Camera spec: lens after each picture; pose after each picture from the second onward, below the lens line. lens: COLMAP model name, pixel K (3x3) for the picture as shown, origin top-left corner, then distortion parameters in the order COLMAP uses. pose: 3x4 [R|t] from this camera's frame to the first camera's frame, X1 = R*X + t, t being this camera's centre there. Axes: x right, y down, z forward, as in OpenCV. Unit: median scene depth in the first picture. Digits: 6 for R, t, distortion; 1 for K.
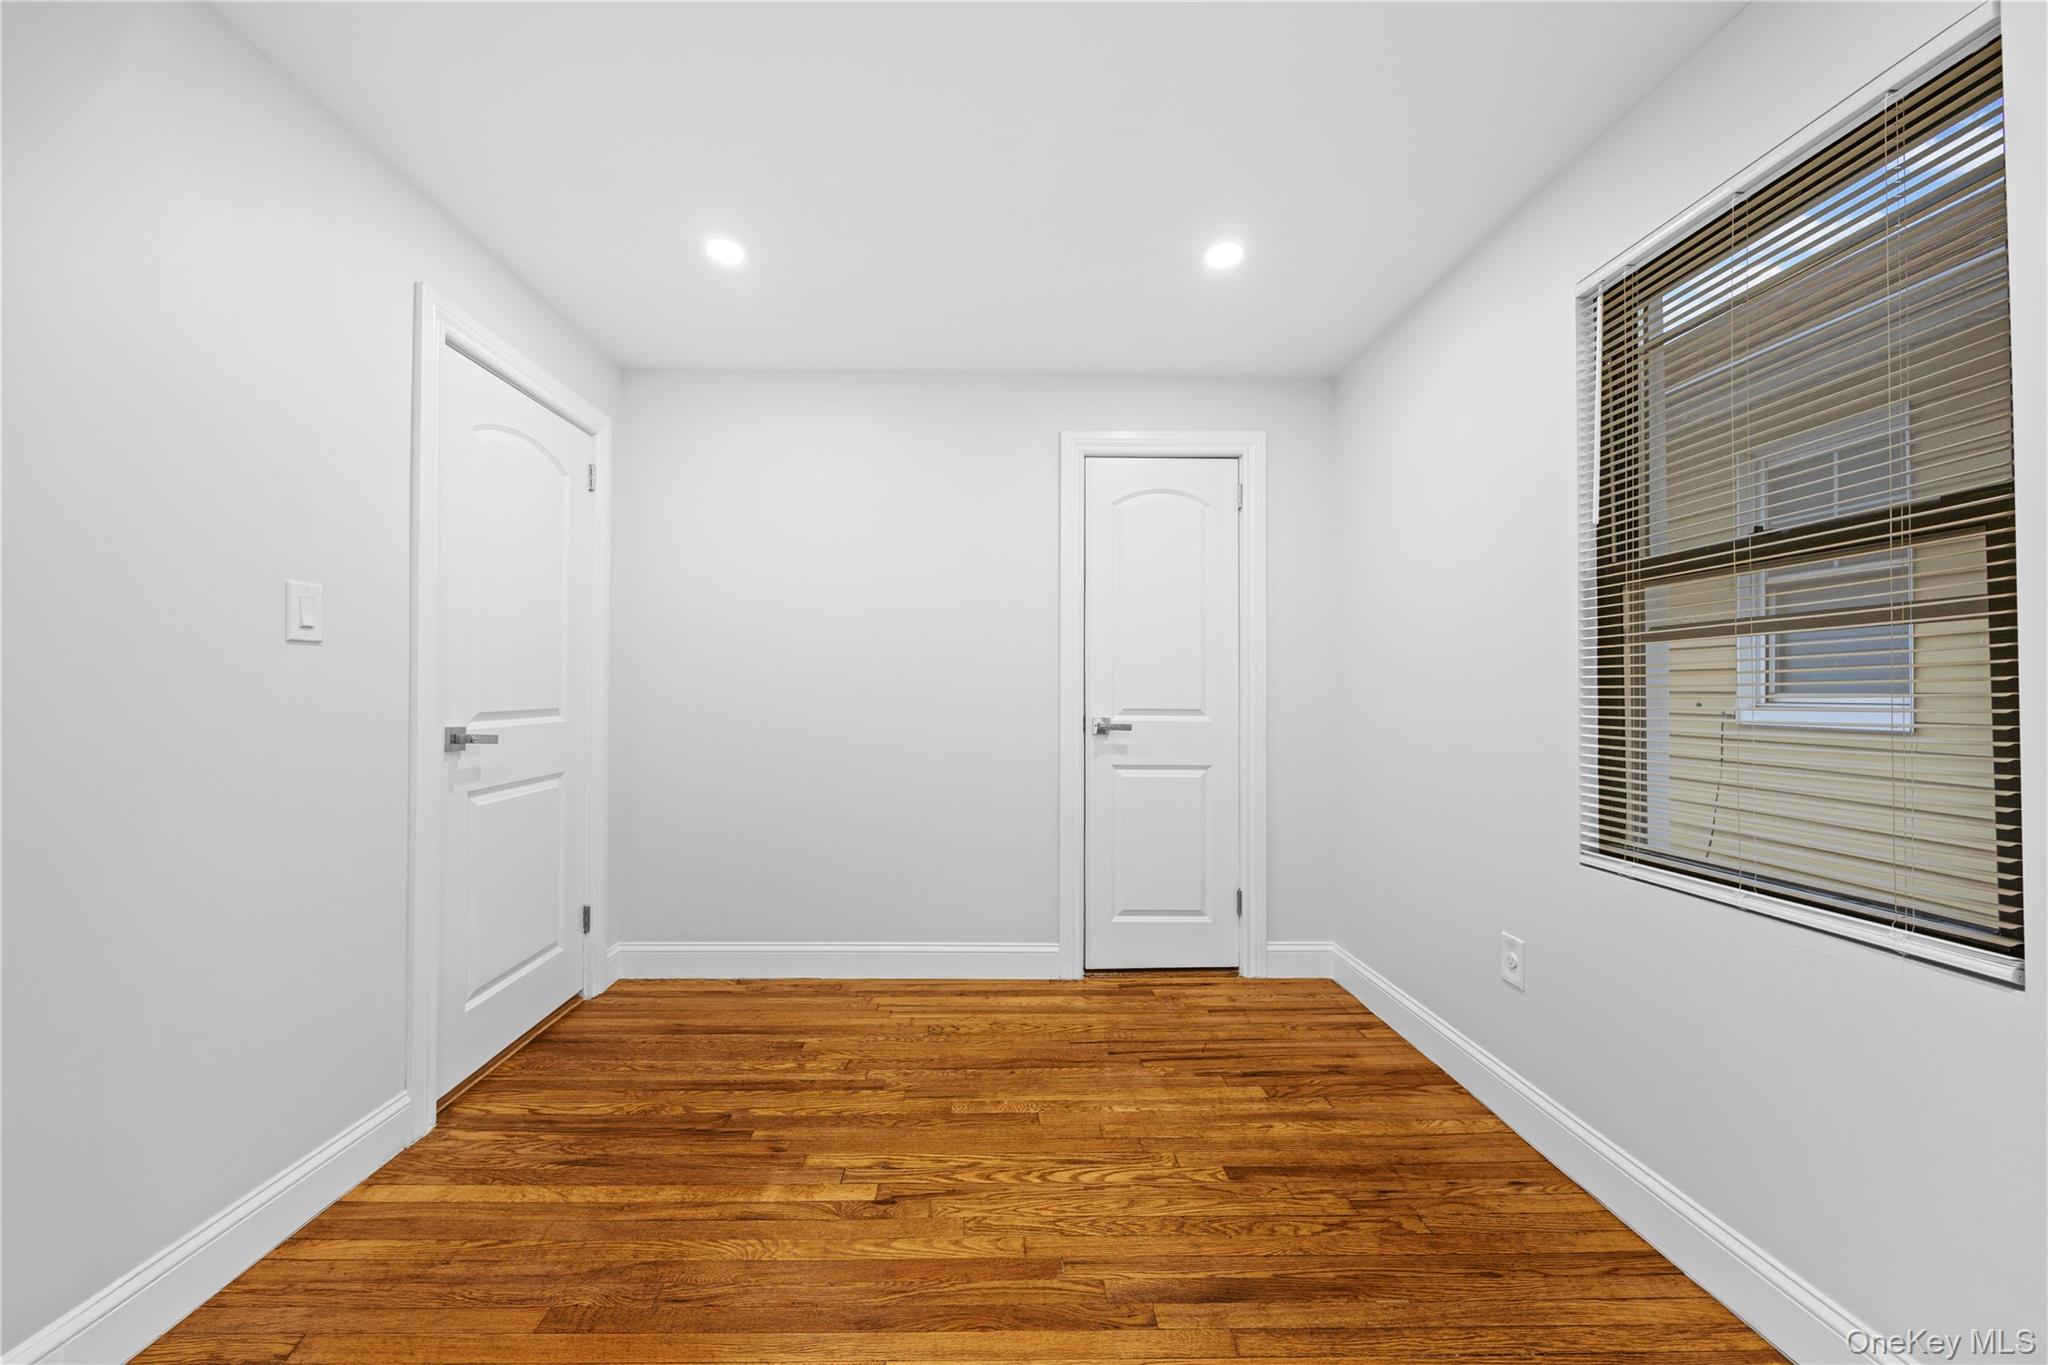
lens RADIAL K [[789.2, 0, 1022.7], [0, 789.2, 669.1], [0, 0, 1]] dist [0.000298, 0.000014]
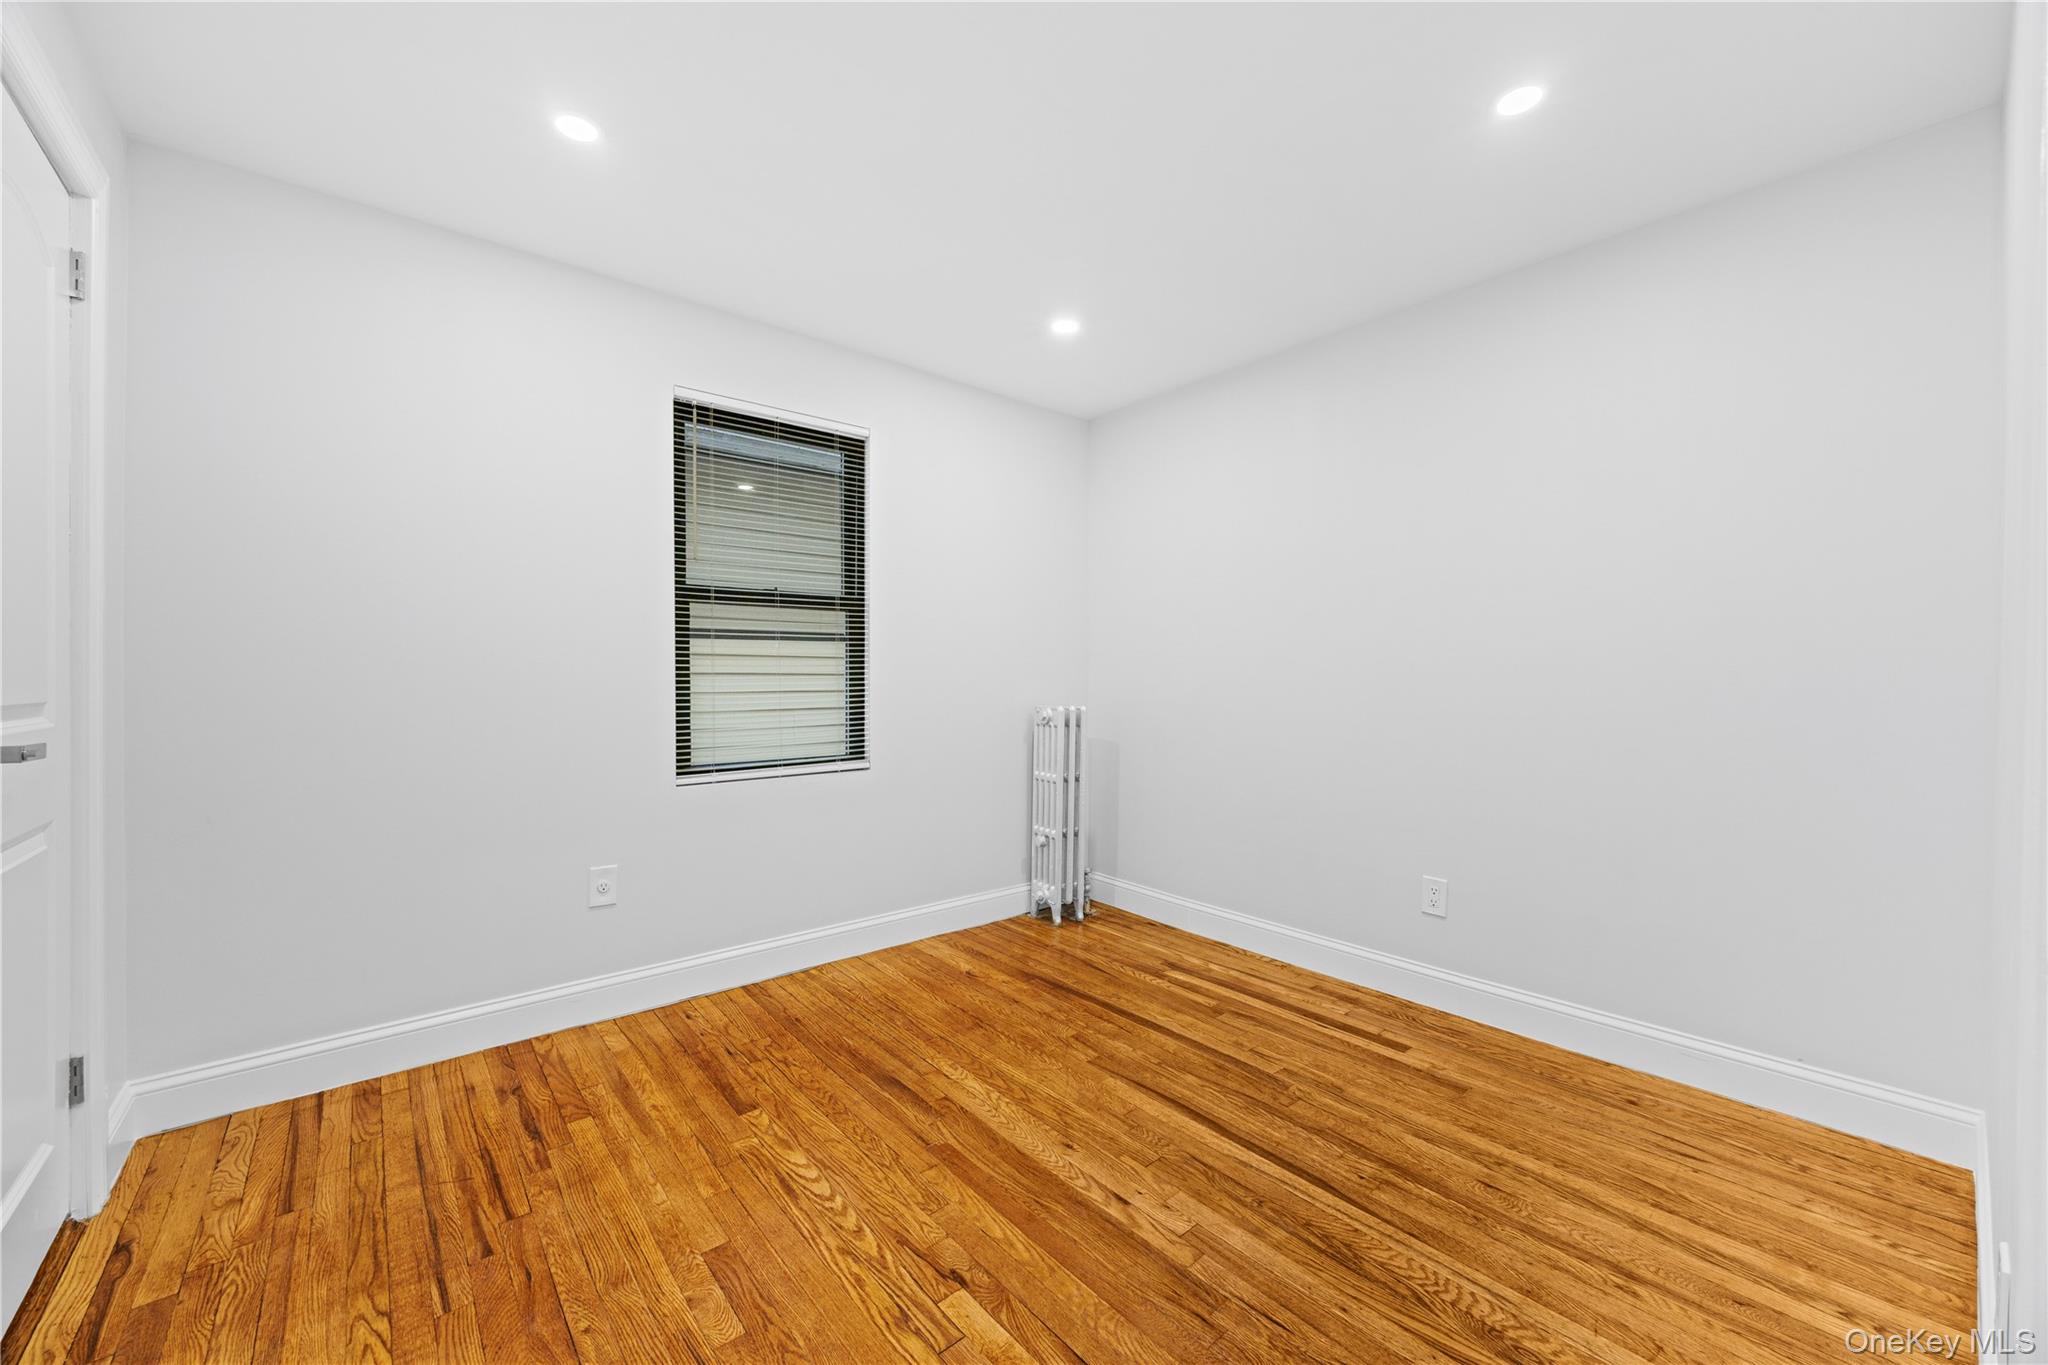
lens RADIAL K [[789.2, 0, 1022.7], [0, 789.2, 669.1], [0, 0, 1]] dist [0.000298, 0.000014]
pose [[-0.631548, 0.001910, 0.775335, -0.809540], [-0.026266, 0.999370, -0.023857, 0.049859], [-0.774892, -0.035432, -0.631100, 1.403026]]
